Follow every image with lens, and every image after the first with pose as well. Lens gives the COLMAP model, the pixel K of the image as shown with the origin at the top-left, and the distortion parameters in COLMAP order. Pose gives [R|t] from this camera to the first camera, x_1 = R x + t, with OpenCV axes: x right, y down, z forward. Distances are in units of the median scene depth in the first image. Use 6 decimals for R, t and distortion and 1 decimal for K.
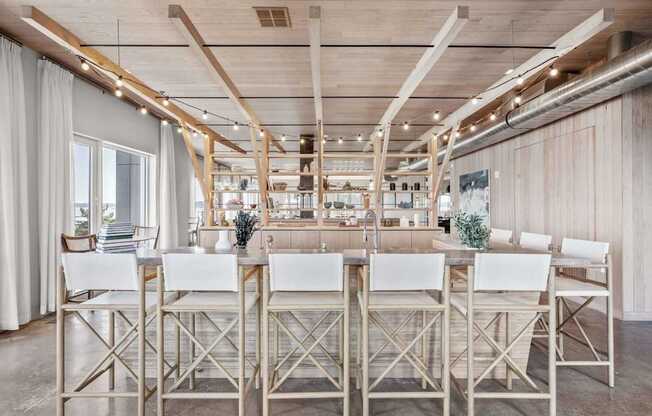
lens RADIAL K [[267.0, 0, 323.4], [0, 267.0, 209.7], [0, 0, 1]] dist [0.001187, 0.000446]
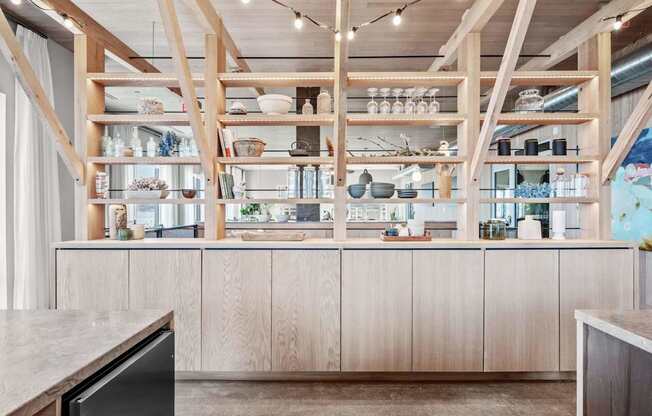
lens RADIAL K [[267.0, 0, 323.4], [0, 267.0, 209.7], [0, 0, 1]] dist [0.001187, 0.000446]
pose [[0.997359, 0.002066, -0.072593, -0.007147], [0.000892, 0.999171, 0.040691, -0.003945], [0.072617, -0.040648, 0.996531, 0.551770]]
